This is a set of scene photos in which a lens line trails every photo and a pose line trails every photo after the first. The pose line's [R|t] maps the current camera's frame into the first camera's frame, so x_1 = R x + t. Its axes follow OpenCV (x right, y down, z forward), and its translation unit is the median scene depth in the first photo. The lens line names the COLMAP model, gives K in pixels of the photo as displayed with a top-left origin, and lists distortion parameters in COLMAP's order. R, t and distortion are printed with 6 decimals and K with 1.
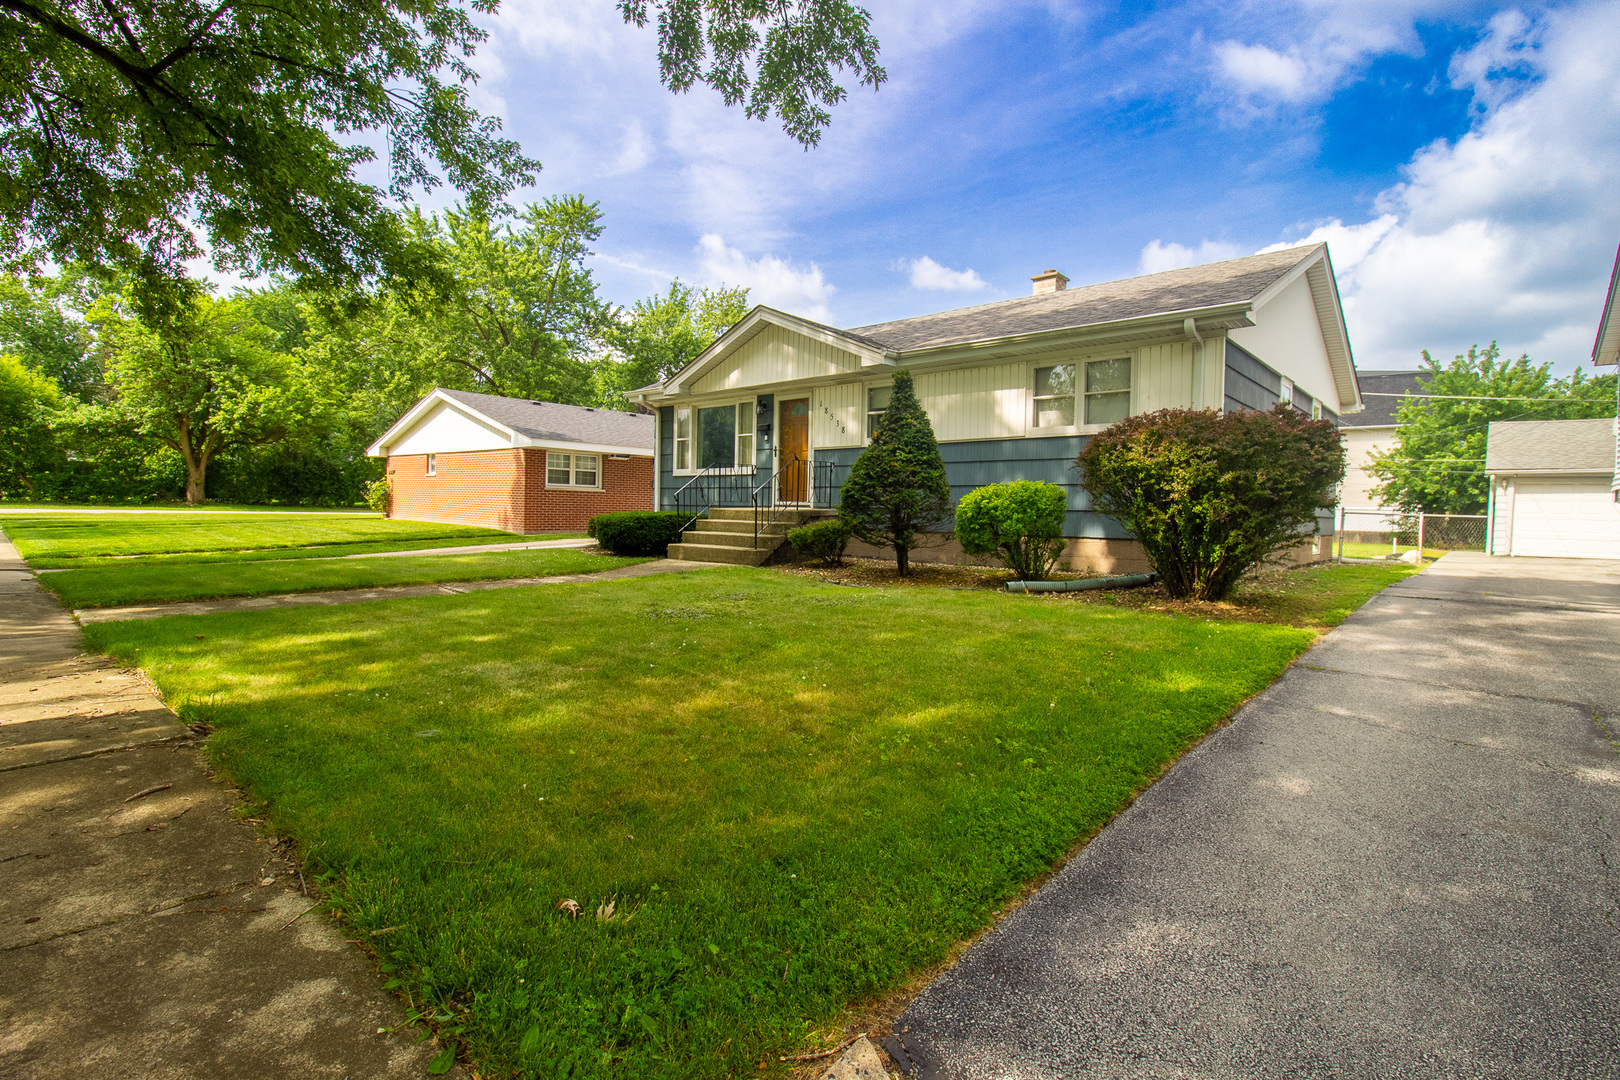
lens RADIAL K [[776.6, 0, 824.6], [0, 776.6, 530.6], [0, 0, 1]] dist [-0.000782, -0.013360]
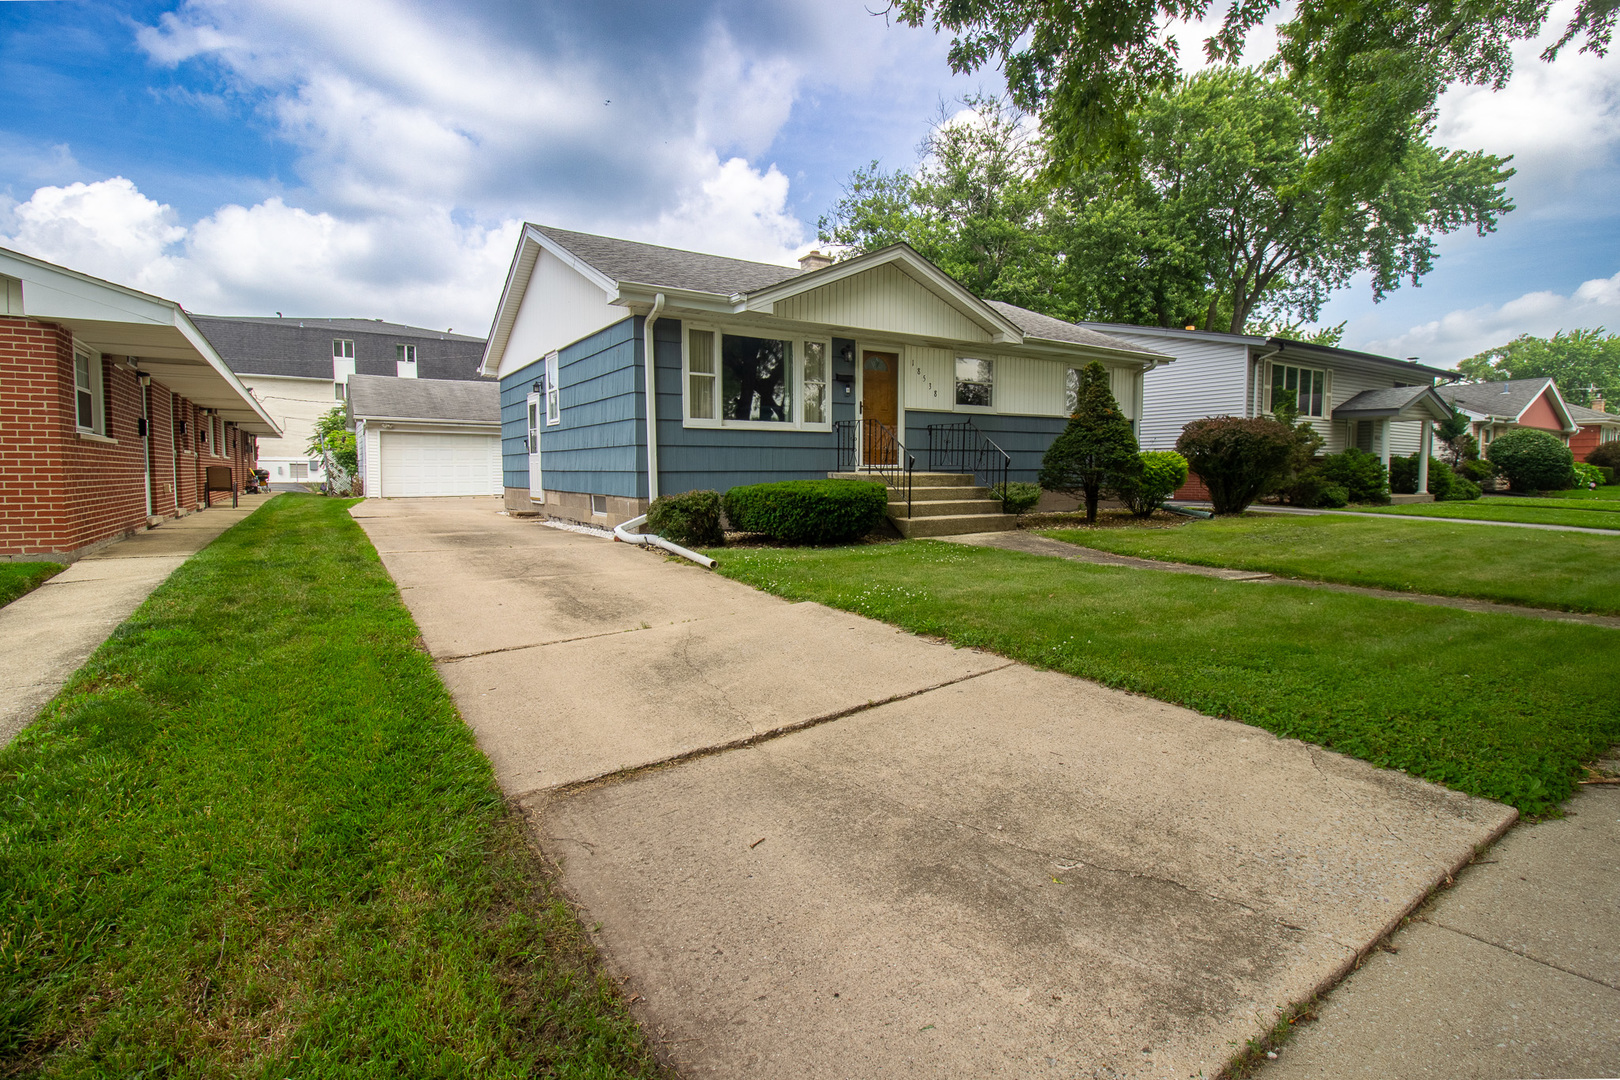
lens RADIAL K [[758.8, 0, 812.2], [0, 758.8, 536.2], [0, 0, 1]] dist [-0.000467, -0.012416]
pose [[0.256376, -0.105913, 0.960757, -0.925537], [0.032063, 0.994363, 0.101061, -0.045911], [-0.966045, 0.004895, 0.258327, 0.837208]]
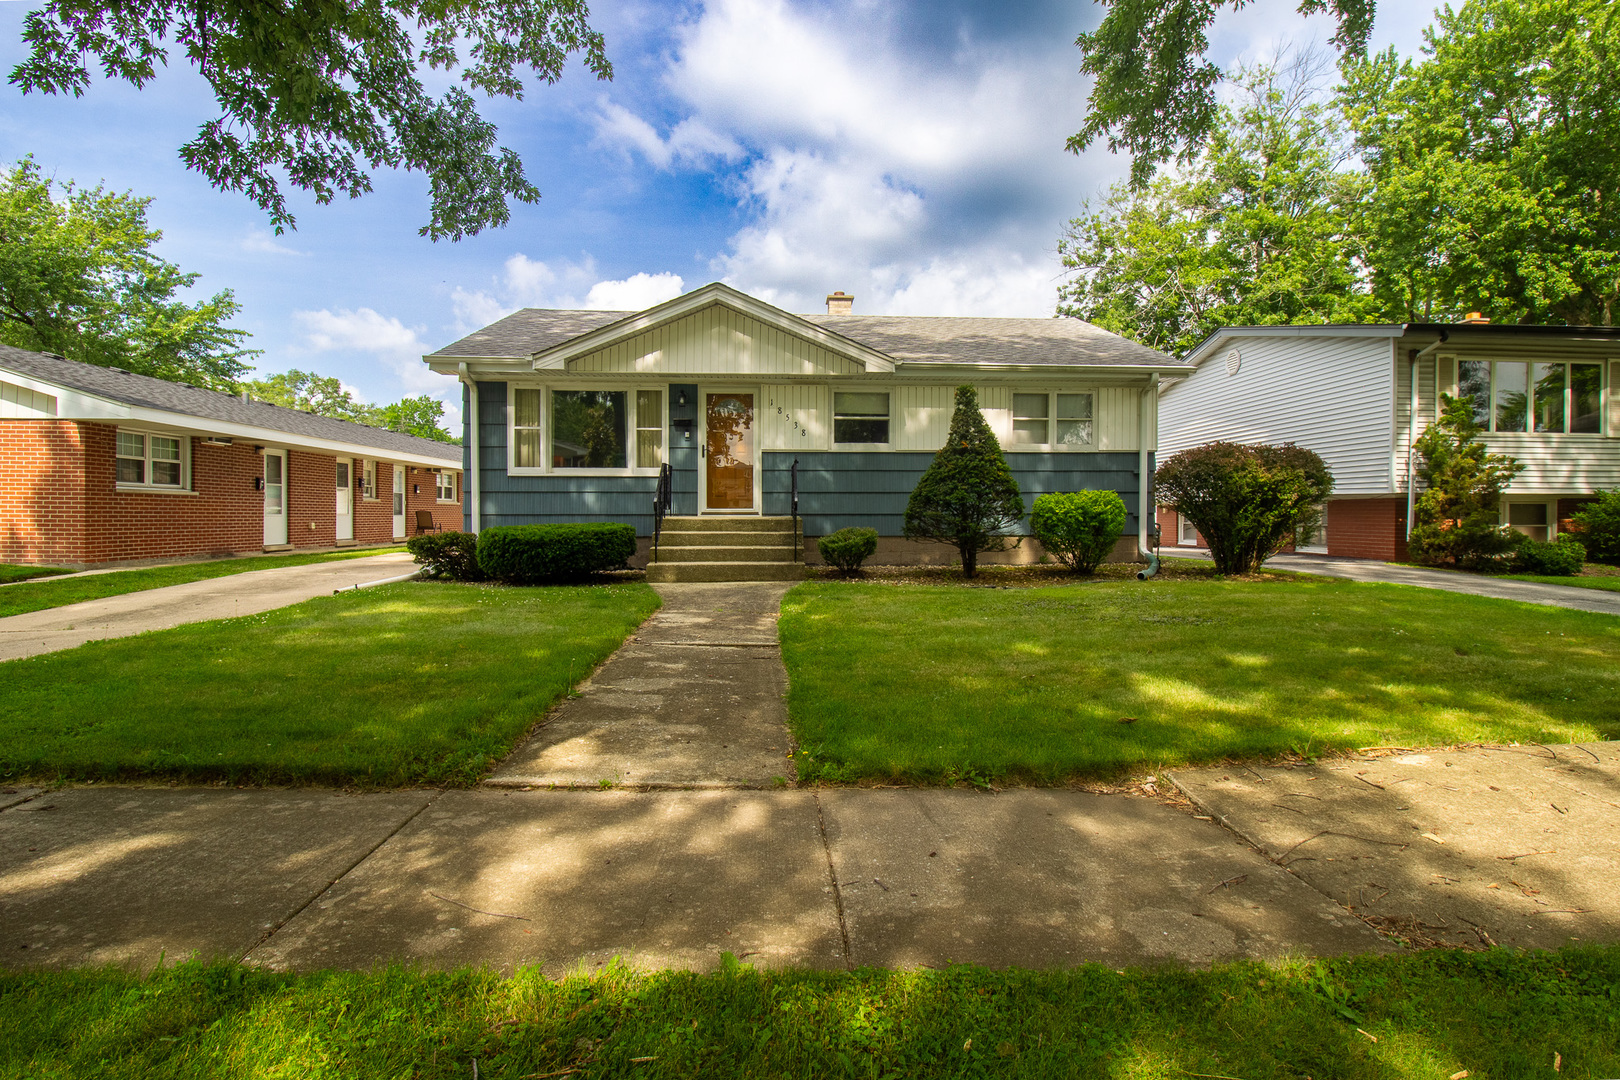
lens RADIAL K [[776.6, 0, 824.6], [0, 776.6, 530.6], [0, 0, 1]] dist [-0.000782, -0.013360]
pose [[0.701417, -0.033677, 0.711955, -0.594908], [0.031796, 0.999367, 0.015947, -0.022603], [-0.712041, 0.011452, 0.702044, 0.294779]]
